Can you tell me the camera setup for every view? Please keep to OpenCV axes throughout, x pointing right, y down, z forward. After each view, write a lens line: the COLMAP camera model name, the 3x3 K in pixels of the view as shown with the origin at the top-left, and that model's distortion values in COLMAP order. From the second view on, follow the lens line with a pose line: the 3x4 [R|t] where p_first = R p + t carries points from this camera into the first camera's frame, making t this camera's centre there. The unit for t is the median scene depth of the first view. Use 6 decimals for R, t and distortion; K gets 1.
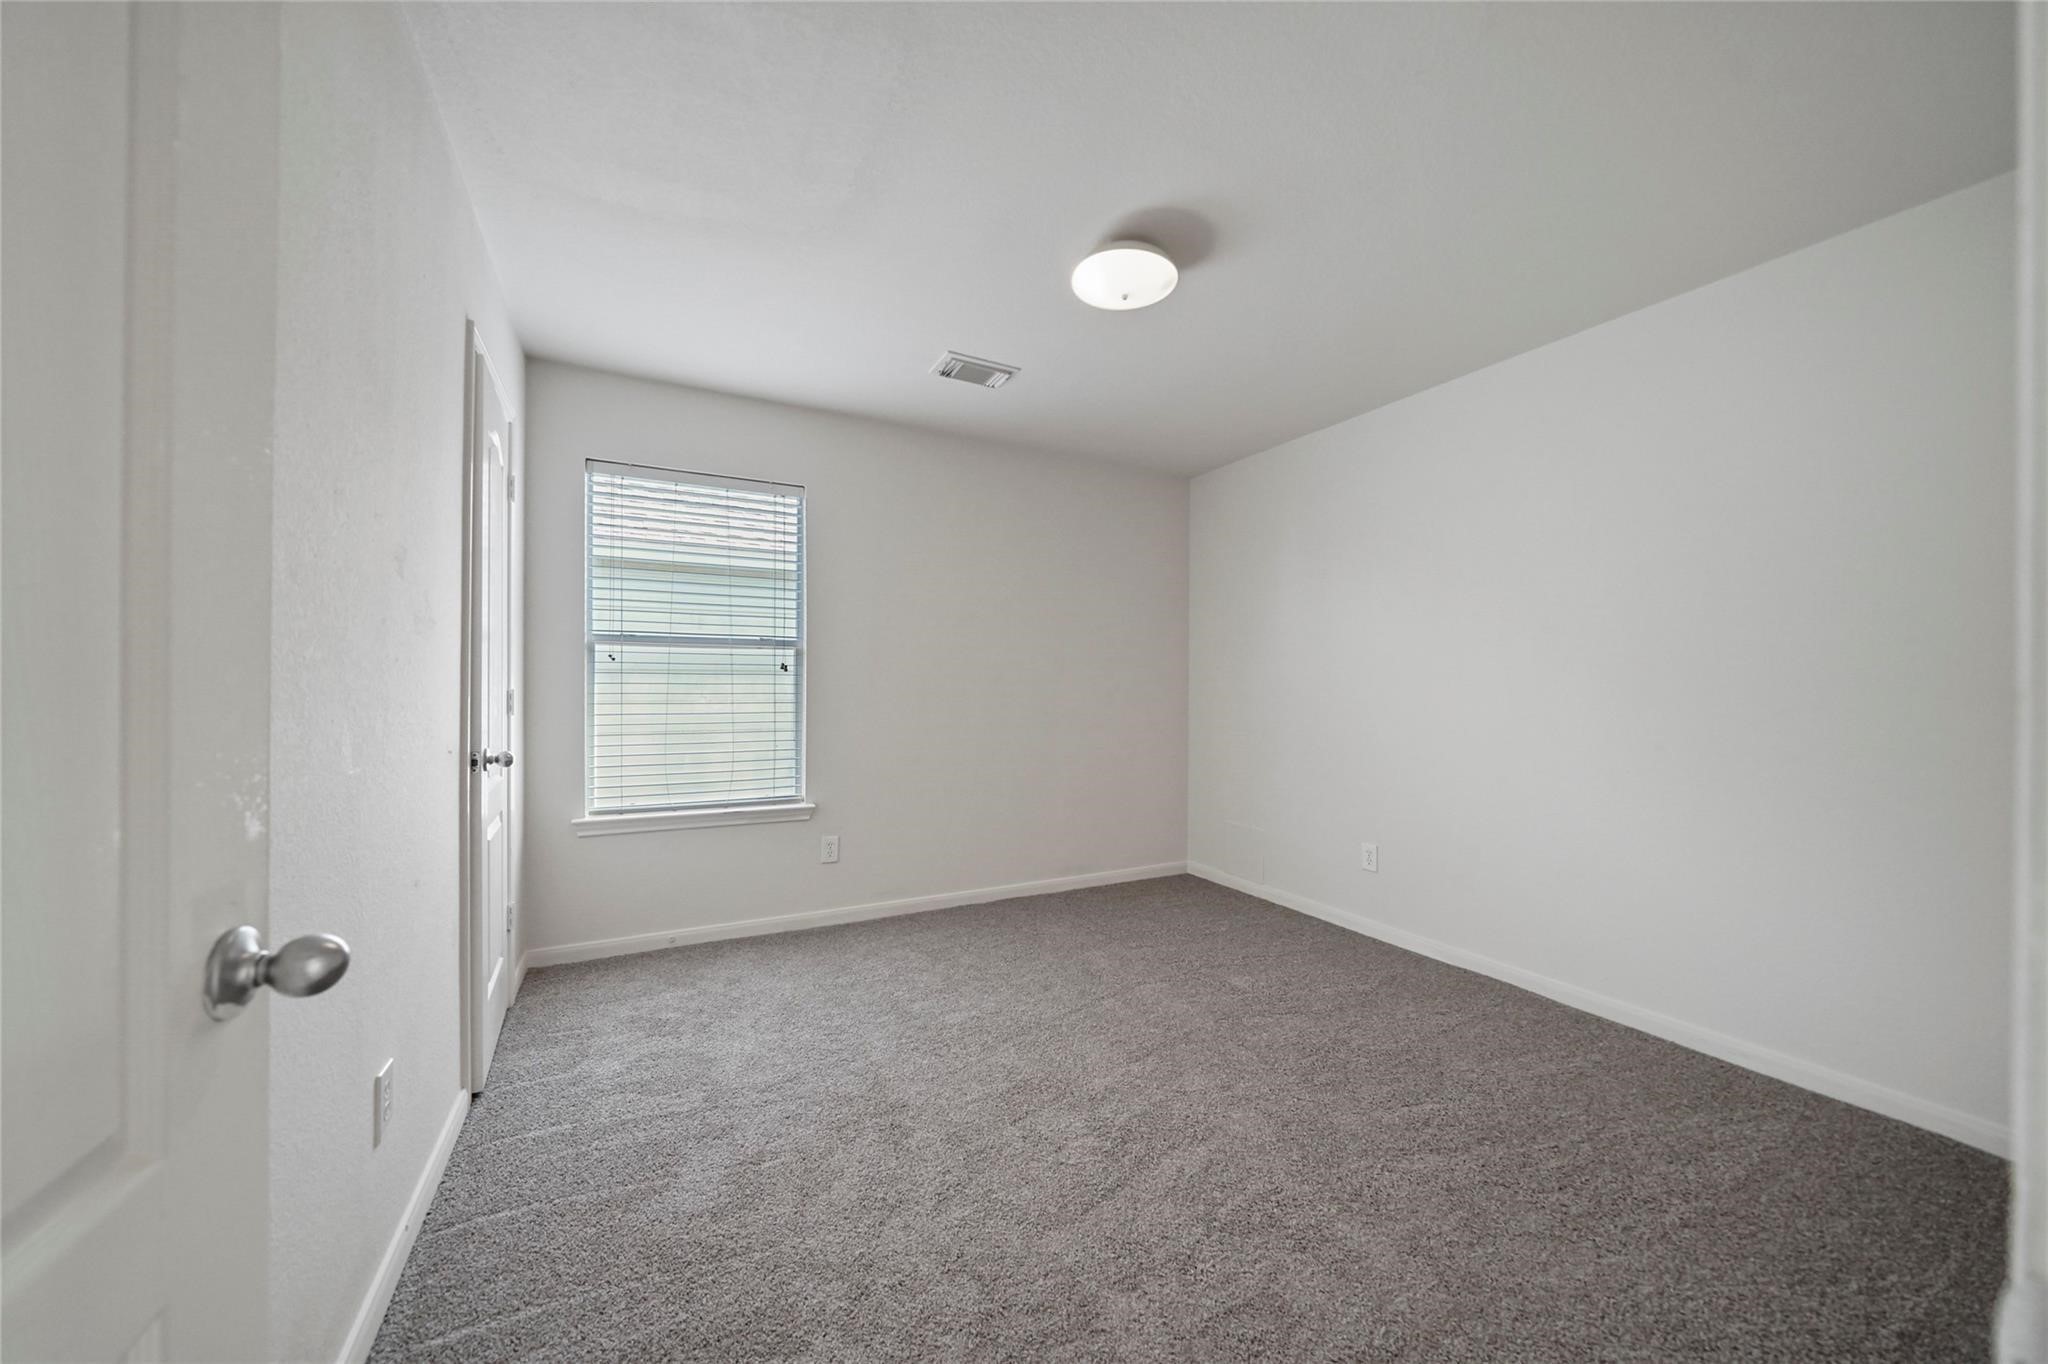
lens RADIAL K [[730.8, 0, 1019.8], [0, 730.8, 687.4], [0, 0, 1]] dist [-0.000052, 0.000053]
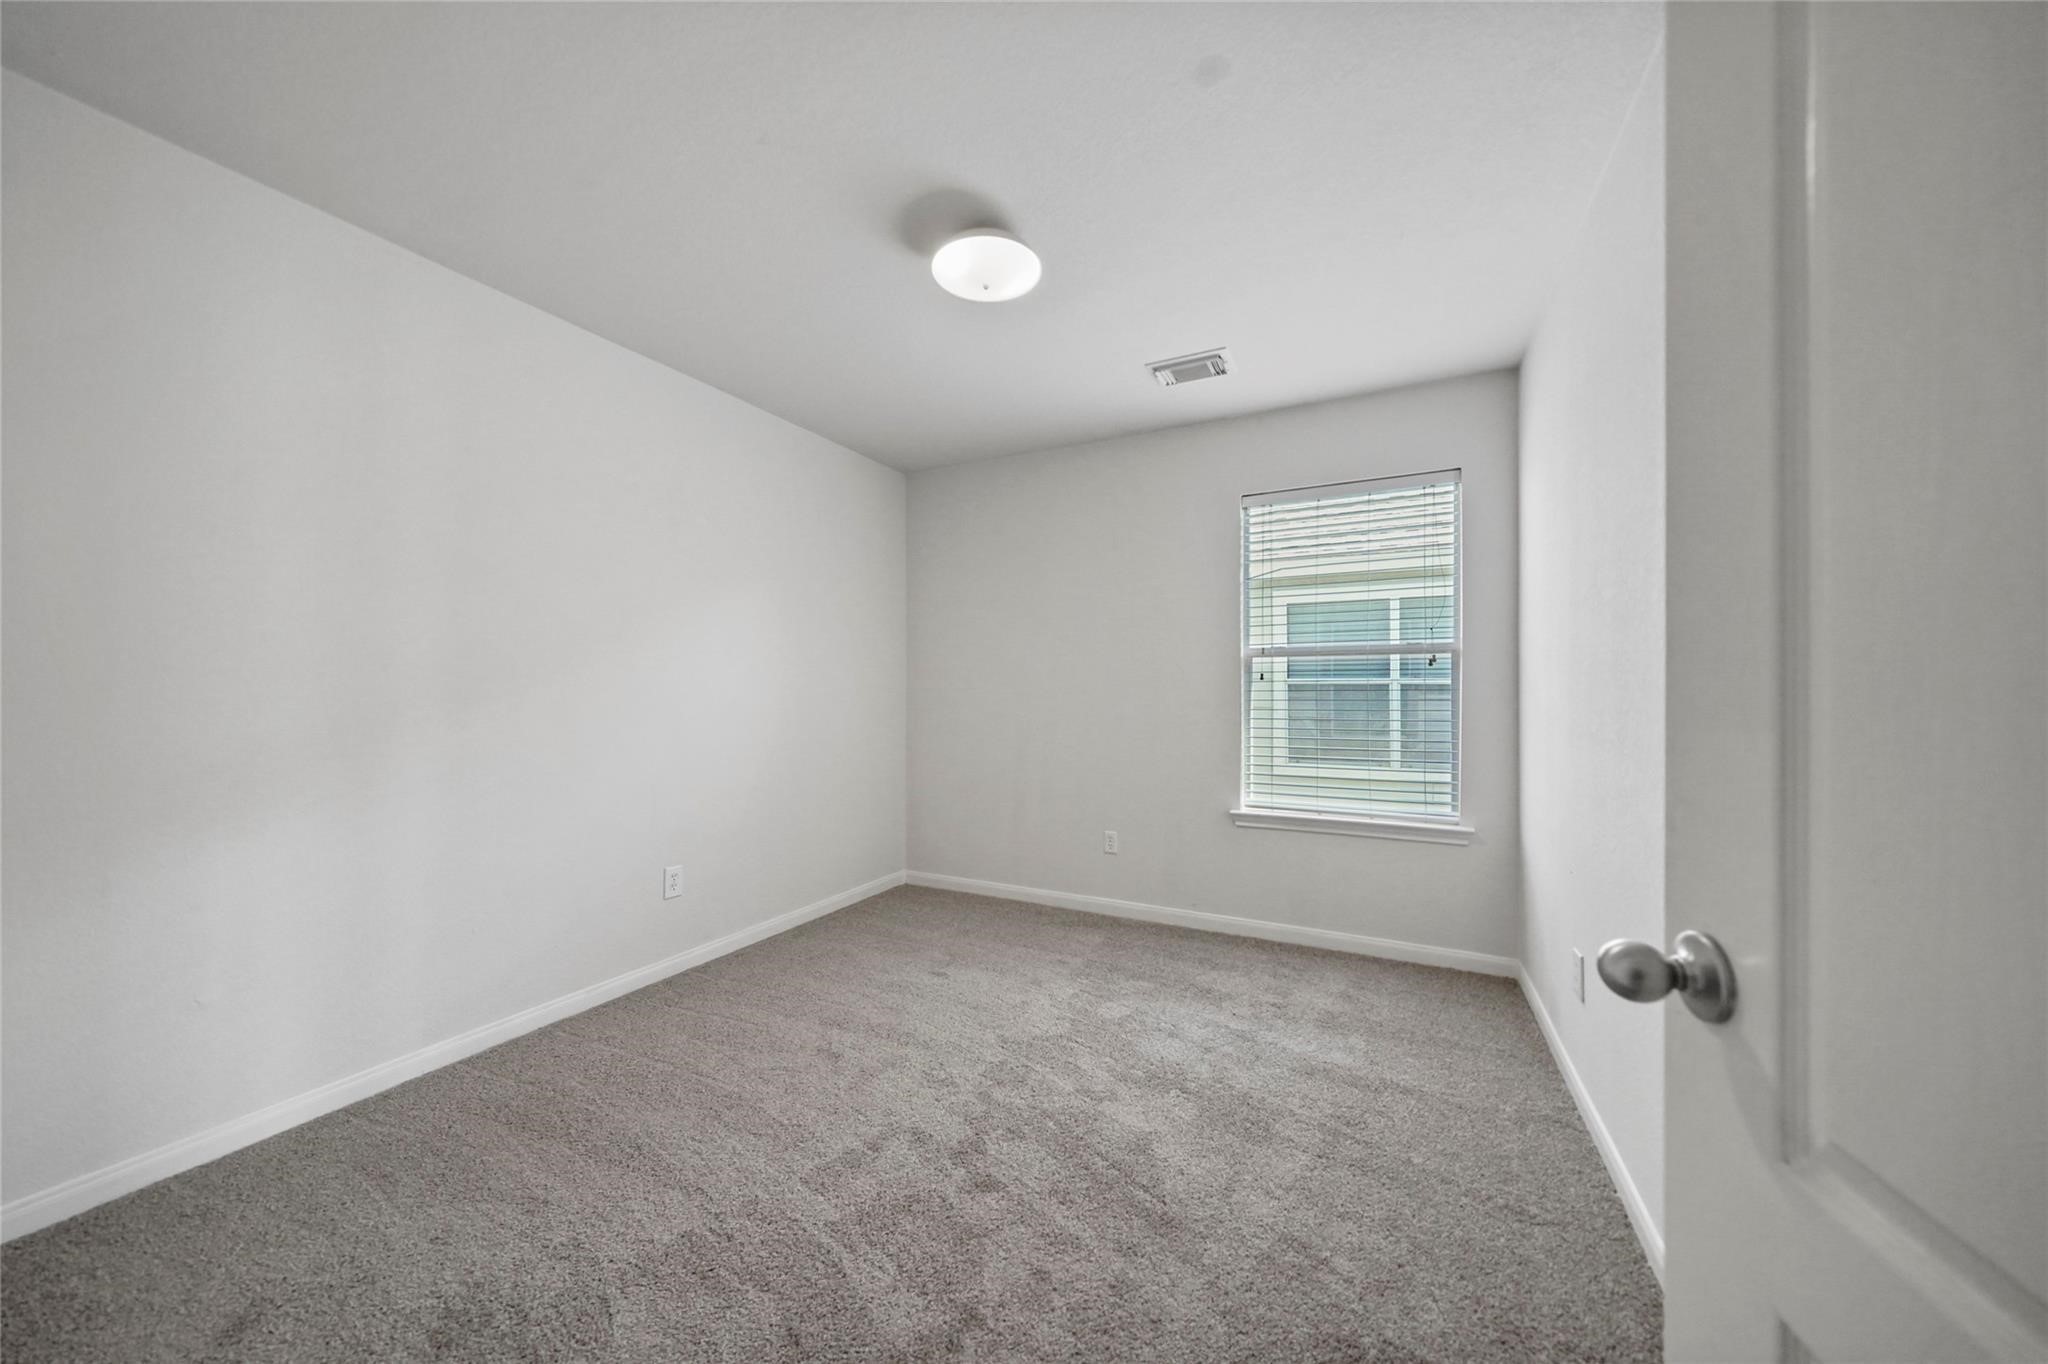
lens RADIAL K [[722.9, 0, 1026.6], [0, 722.9, 691.4], [0, 0, 1]] dist [-0.002137, 0.000210]
pose [[0.545227, -0.009682, -0.838232, 0.169831], [0.003580, 0.999951, -0.009221, 0.002193], [0.838281, 0.002027, 0.545235, 0.094226]]
